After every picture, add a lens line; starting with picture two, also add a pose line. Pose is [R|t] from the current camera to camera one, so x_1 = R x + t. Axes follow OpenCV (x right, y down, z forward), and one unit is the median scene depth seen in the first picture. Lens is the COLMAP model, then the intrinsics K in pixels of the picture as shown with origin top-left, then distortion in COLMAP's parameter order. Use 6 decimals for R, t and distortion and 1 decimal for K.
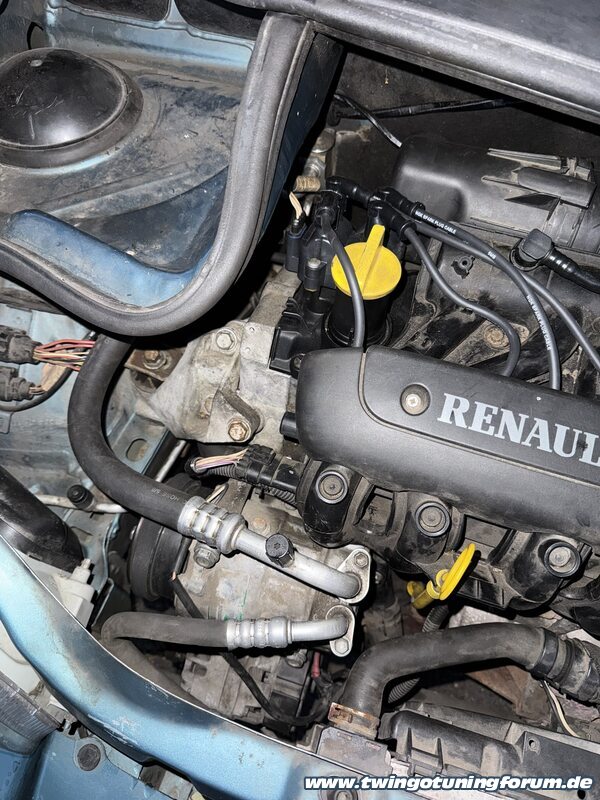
lens RADIAL K [[588.5, 0, 300.0], [0, 588.5, 400.0], [0, 0, 1]] dist [0.005857, -0.001946]
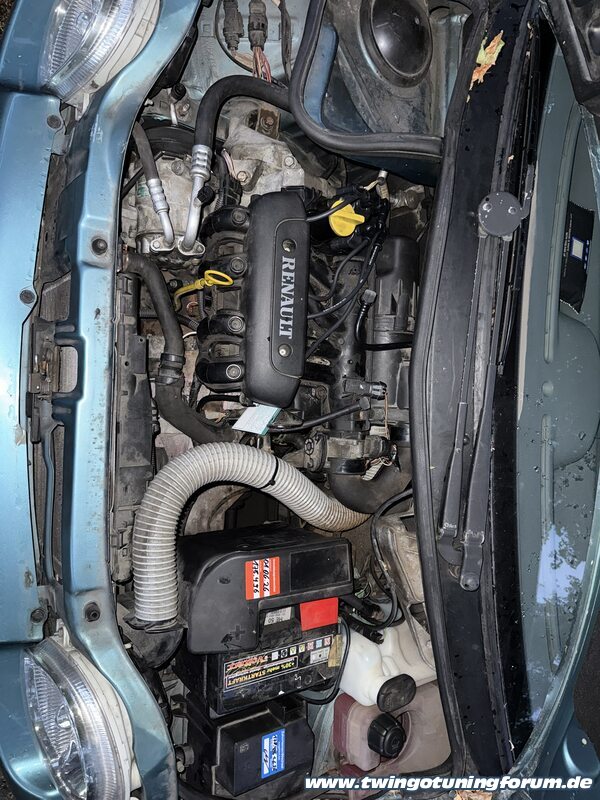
lens RADIAL K [[588.5, 0, 300.0], [0, 588.5, 400.0], [0, 0, 1]] dist [0.005857, -0.001946]
pose [[0.215742, 0.959886, 0.179093, 0.270956], [-0.966093, 0.236476, -0.103649, 0.239454], [-0.141843, -0.150659, 0.978357, -0.909891]]
